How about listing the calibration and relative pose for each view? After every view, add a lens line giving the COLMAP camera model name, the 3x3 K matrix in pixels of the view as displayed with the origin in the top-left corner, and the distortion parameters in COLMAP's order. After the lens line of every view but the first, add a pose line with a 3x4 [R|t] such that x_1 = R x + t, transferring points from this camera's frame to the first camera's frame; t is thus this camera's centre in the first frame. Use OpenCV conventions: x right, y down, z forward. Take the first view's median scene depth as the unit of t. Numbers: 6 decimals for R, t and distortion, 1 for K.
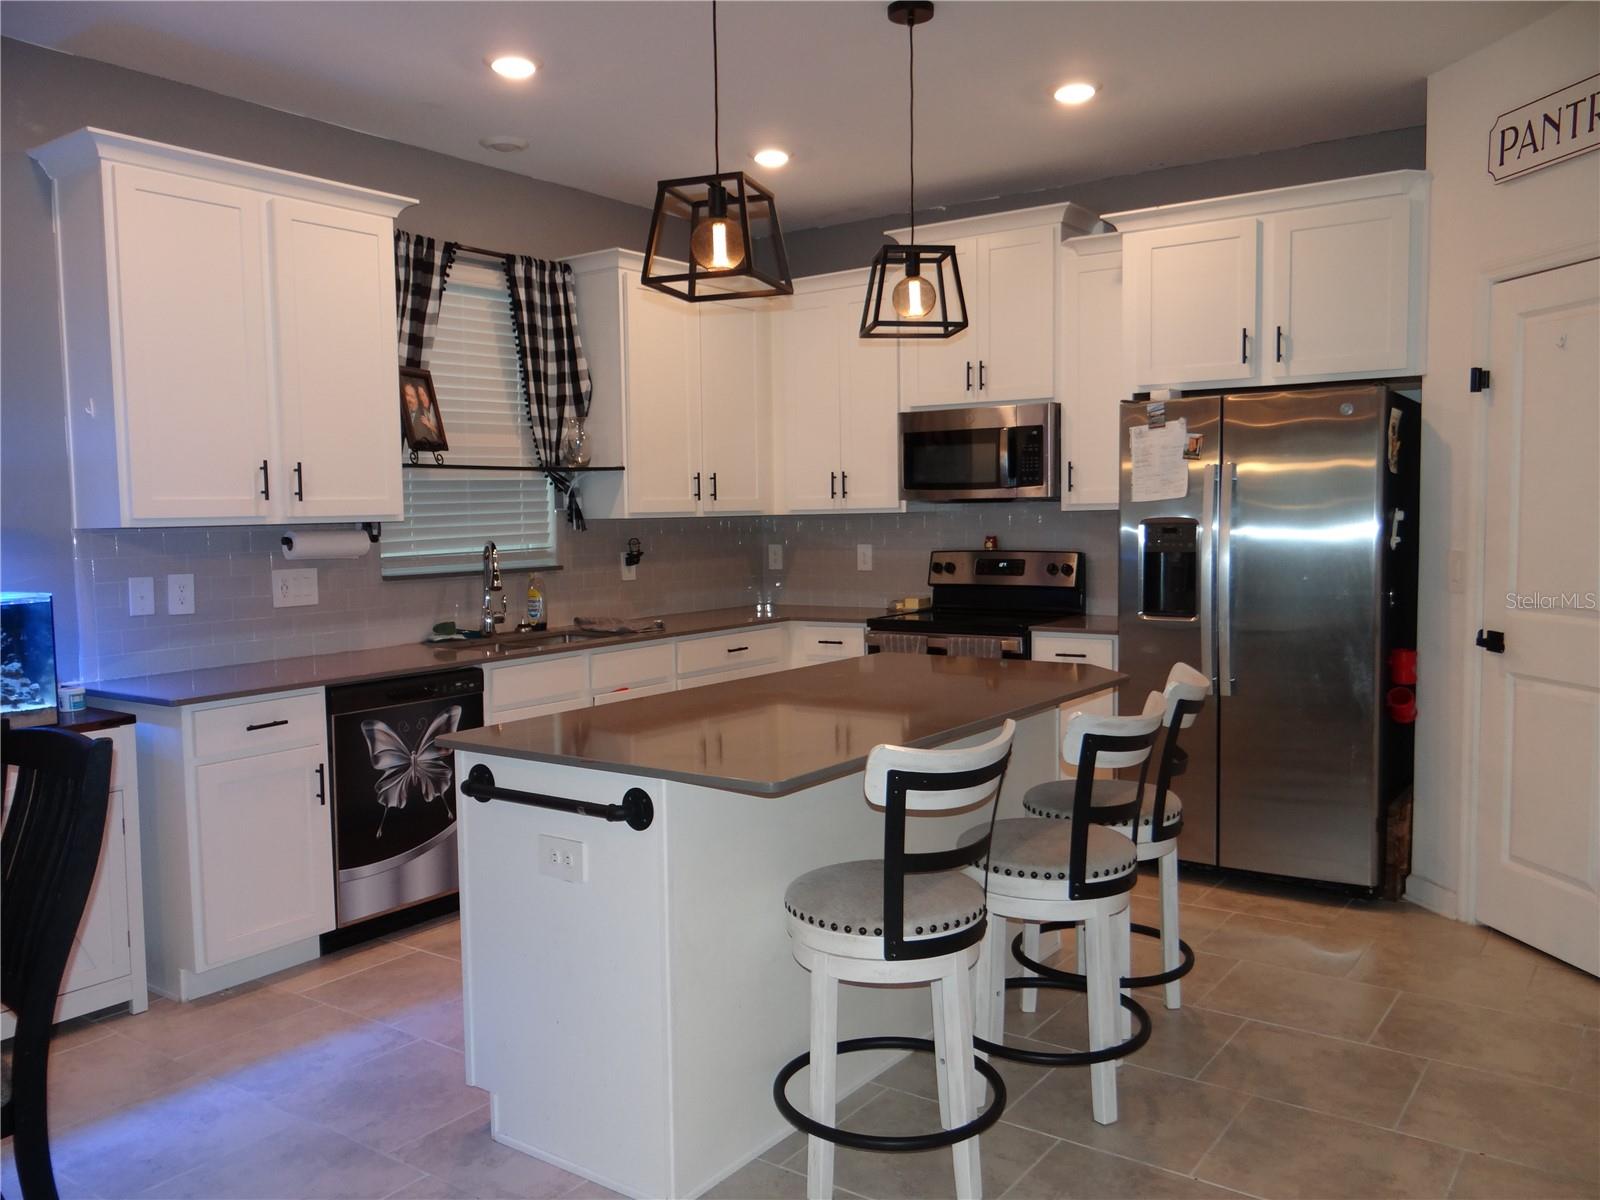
lens RADIAL K [[1292.6, 0, 802.5], [0, 1292.6, 594.0], [0, 0, 1]] dist [0.008985, 0.011078]
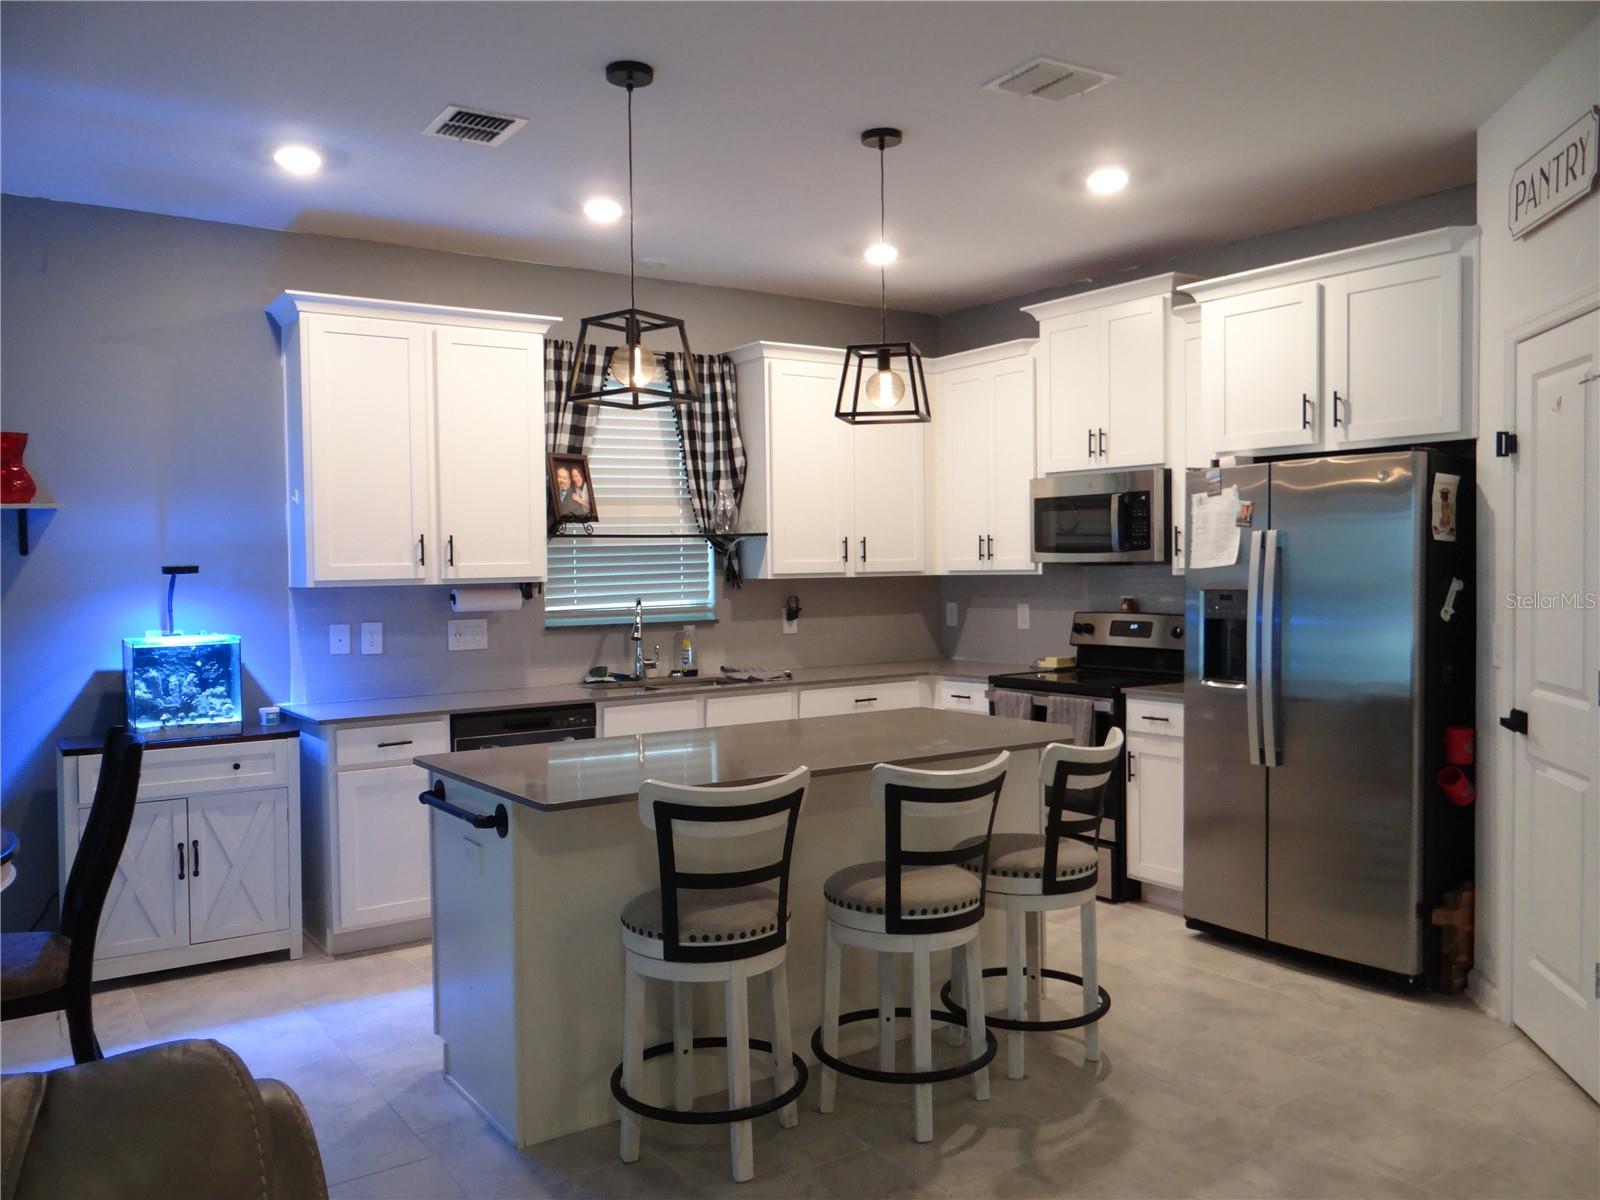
lens RADIAL K [[1292.6, 0, 793.1], [0, 1292.6, 598.5], [0, 0, 1]] dist [0.008985, 0.011078]
pose [[0.940219, 0.012886, -0.340328, 0.309571], [-0.024130, 0.999293, -0.028827, -0.011226], [0.339716, 0.035316, 0.939865, -0.053994]]
